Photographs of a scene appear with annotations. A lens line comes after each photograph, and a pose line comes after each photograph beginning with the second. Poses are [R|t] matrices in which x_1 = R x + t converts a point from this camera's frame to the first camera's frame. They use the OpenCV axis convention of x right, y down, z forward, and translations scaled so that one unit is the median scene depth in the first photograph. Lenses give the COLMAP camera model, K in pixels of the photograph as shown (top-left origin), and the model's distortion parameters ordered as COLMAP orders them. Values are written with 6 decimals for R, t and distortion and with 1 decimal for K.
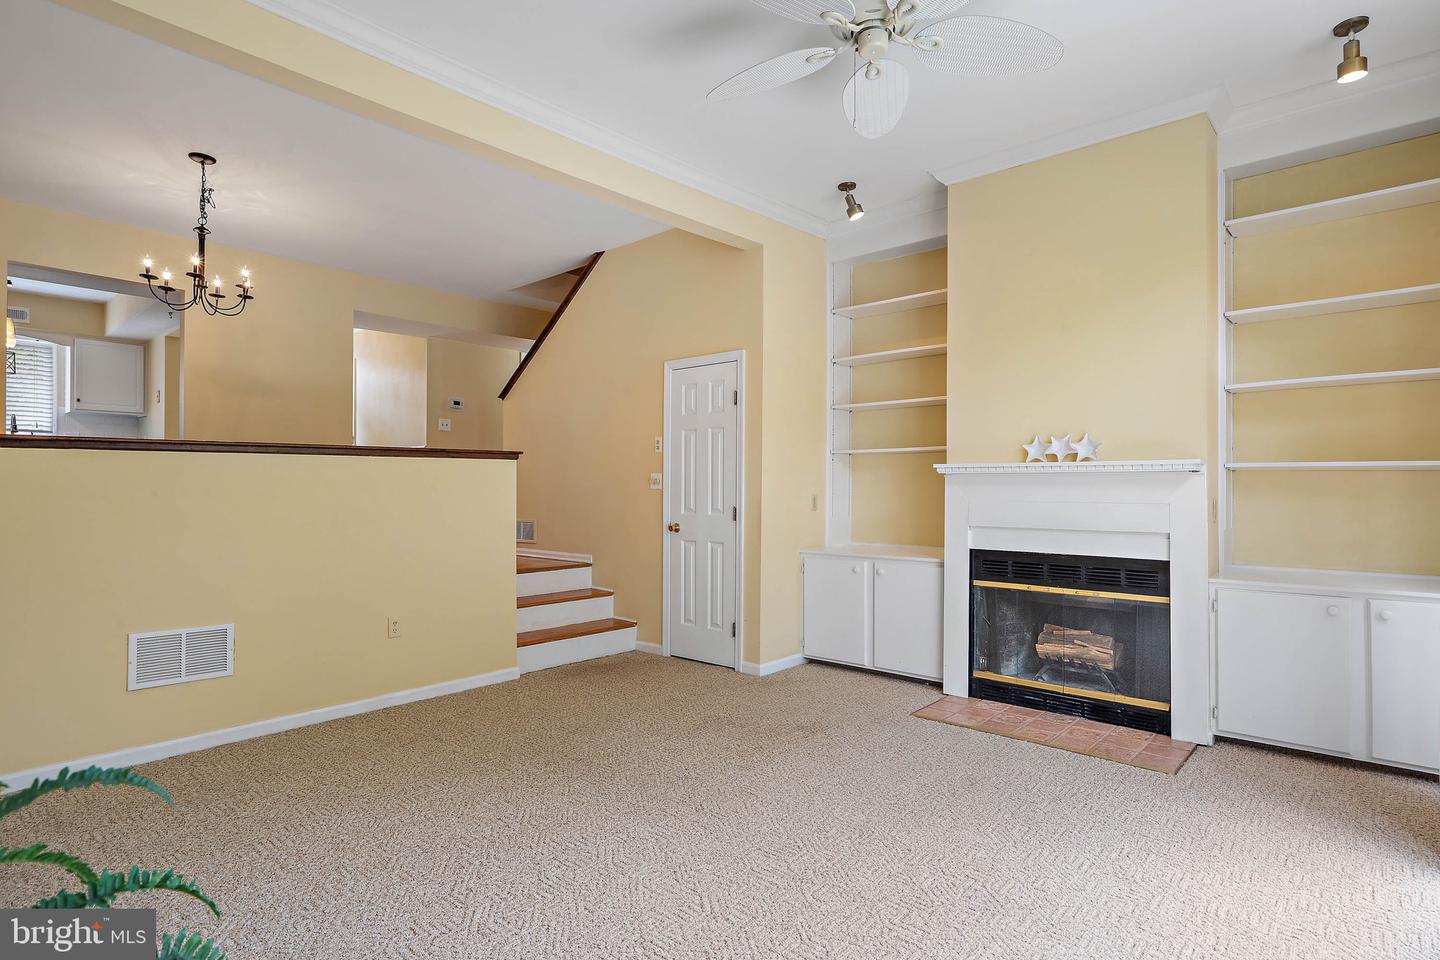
lens RADIAL K [[744.8, 0, 711.4], [0, 744.8, 488.3], [0, 0, 1]] dist [0.000049, 0.004594]
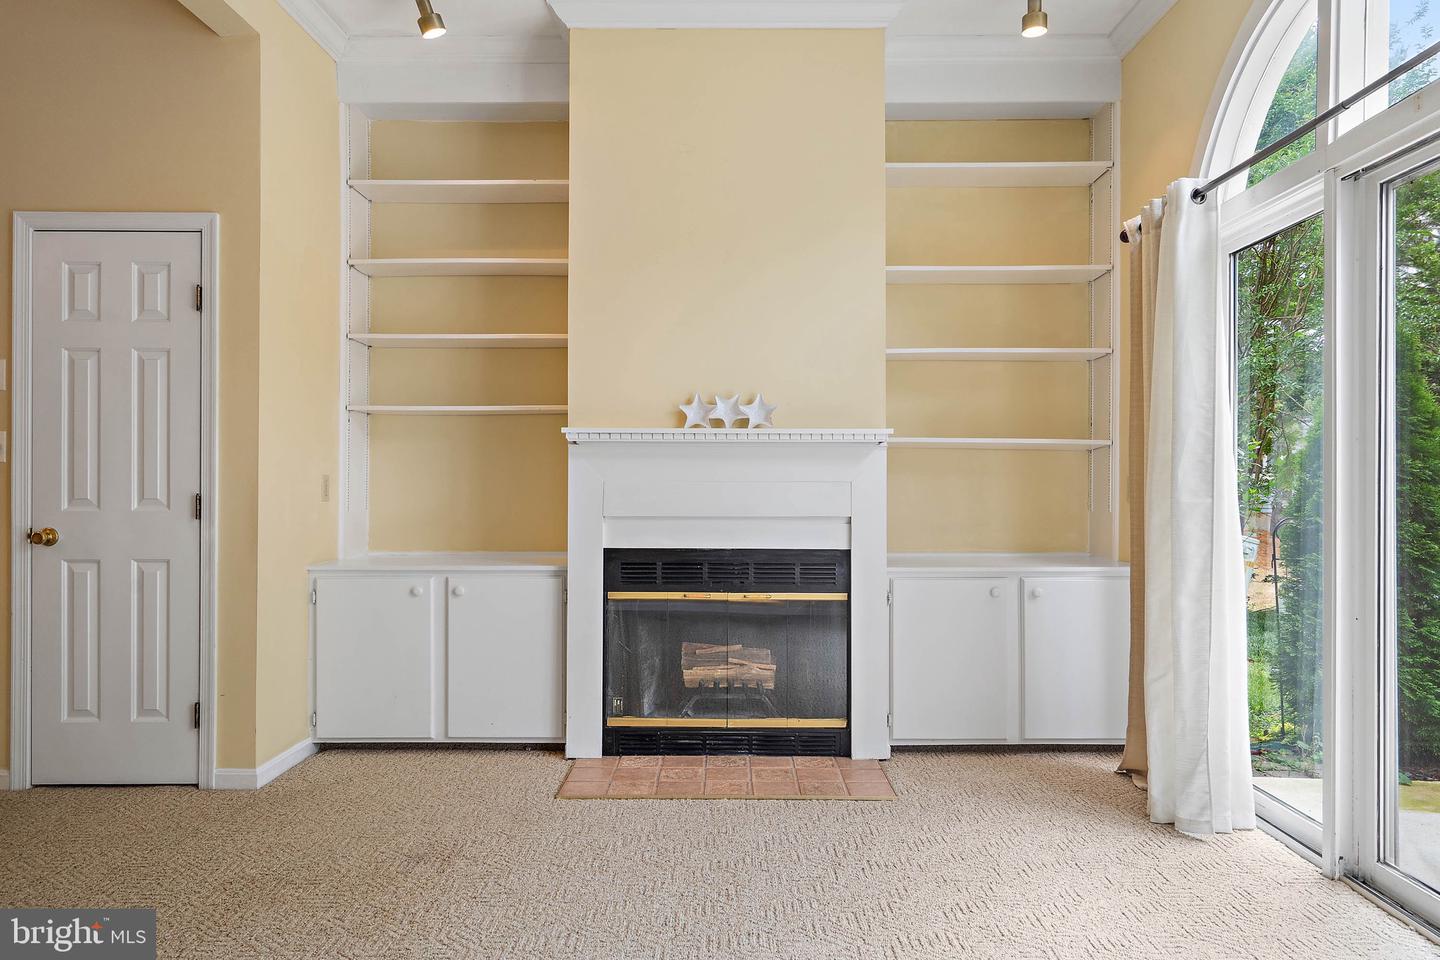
lens RADIAL K [[974.1, 0, 719.2], [0, 974.1, 493.9], [0, 0, 1]] dist [0.004723, 0.000593]
pose [[0.744826, -0.003480, 0.667249, -0.193188], [-0.001141, 0.999978, 0.006489, 0.022996], [-0.667257, -0.005594, 0.744806, 0.232592]]
